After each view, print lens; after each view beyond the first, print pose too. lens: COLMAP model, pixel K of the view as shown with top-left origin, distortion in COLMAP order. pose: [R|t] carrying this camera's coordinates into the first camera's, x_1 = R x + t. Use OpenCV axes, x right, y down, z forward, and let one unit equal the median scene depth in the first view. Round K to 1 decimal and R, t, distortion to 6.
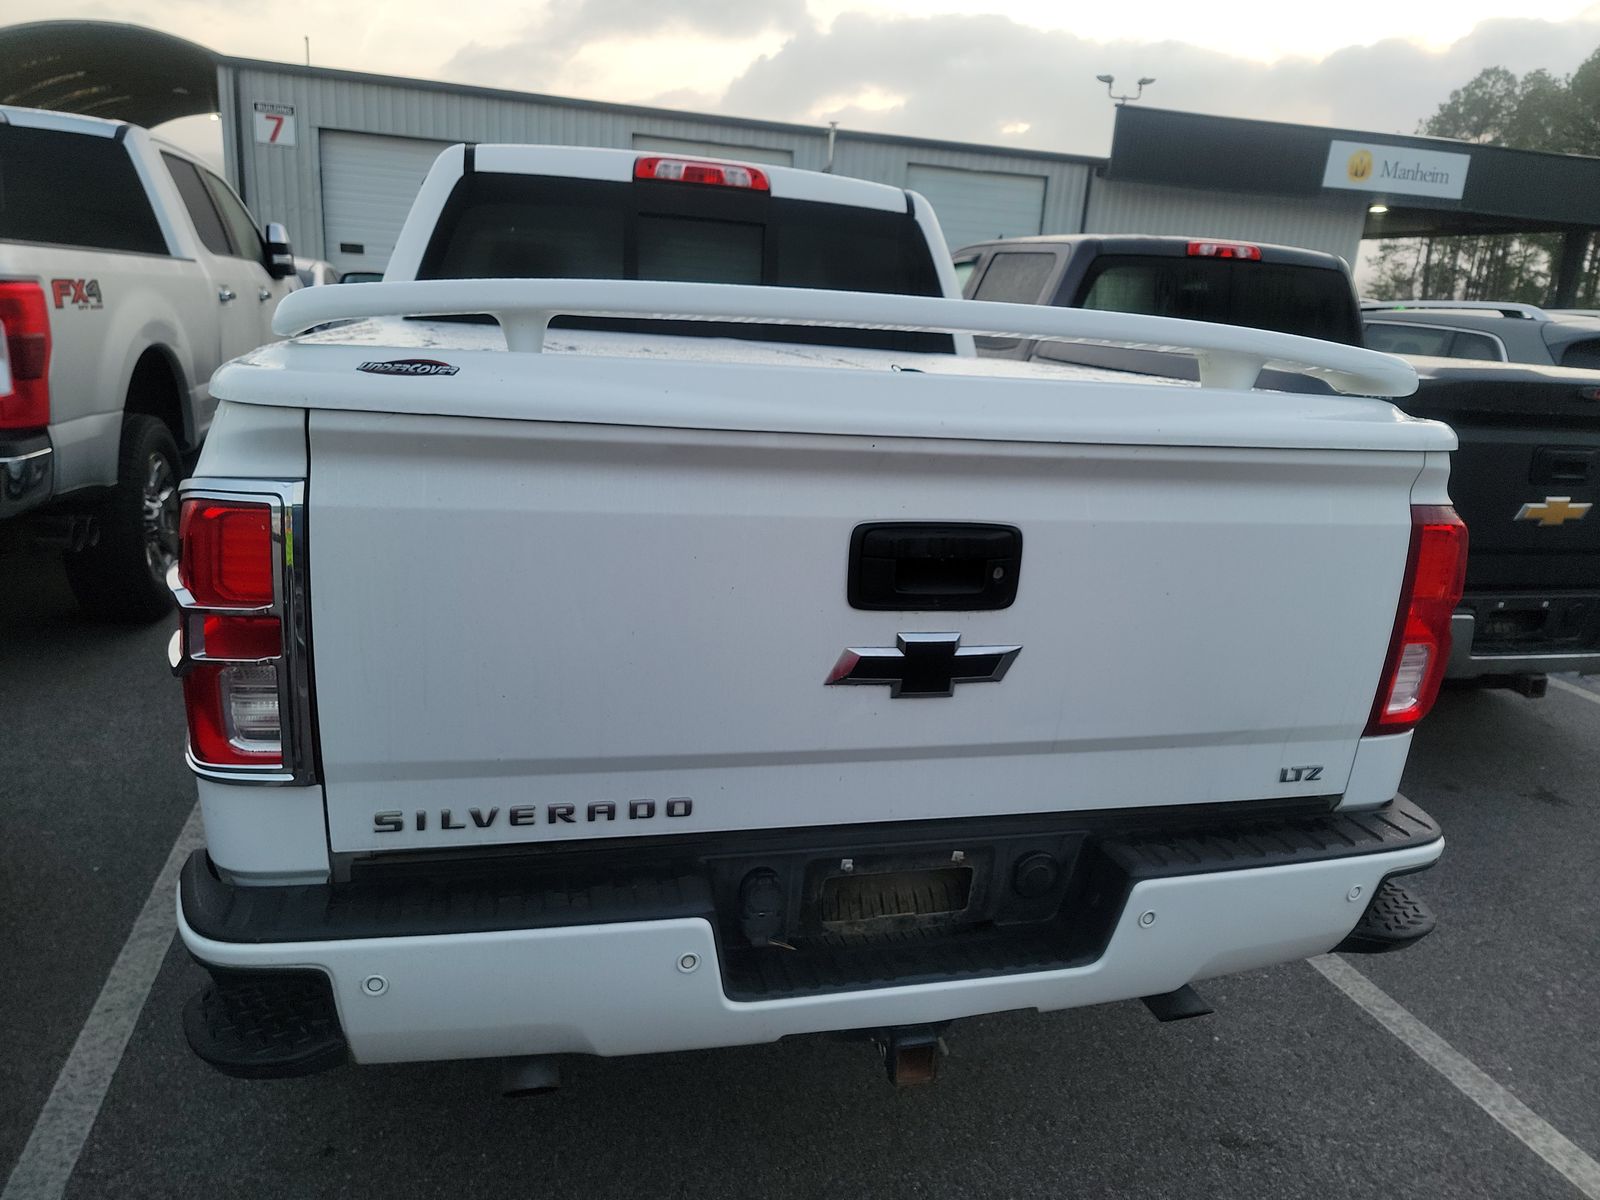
lens RADIAL K [[1114.6, 0, 803.0], [0, 1114.6, 603.6], [0, 0, 1]] dist [0.030731, 0.001337]
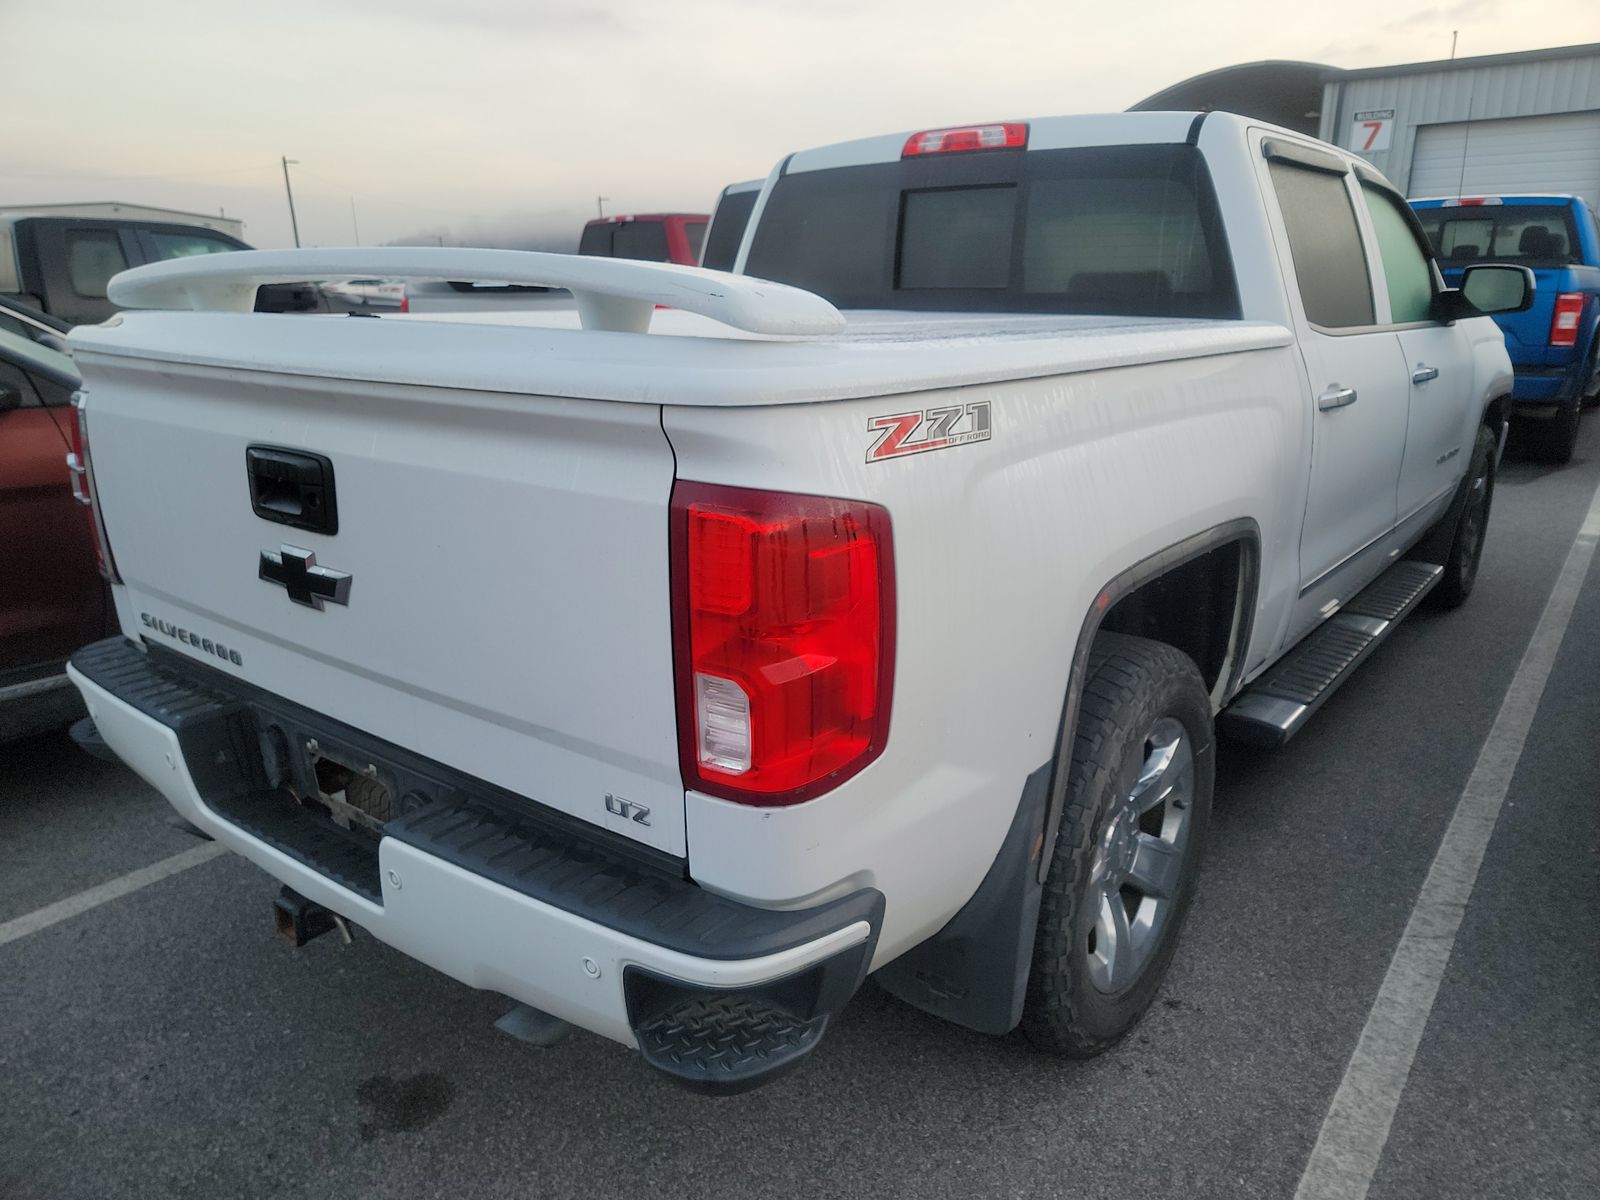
lens RADIAL K [[1114.6, 0, 803.9], [0, 1114.6, 598.7], [0, 0, 1]] dist [0.030731, 0.001337]
pose [[0.600529, 0.151109, -0.785195, 1.113674], [-0.163192, 0.984474, 0.064647, -0.067227], [0.782773, 0.089315, 0.615865, 0.593792]]
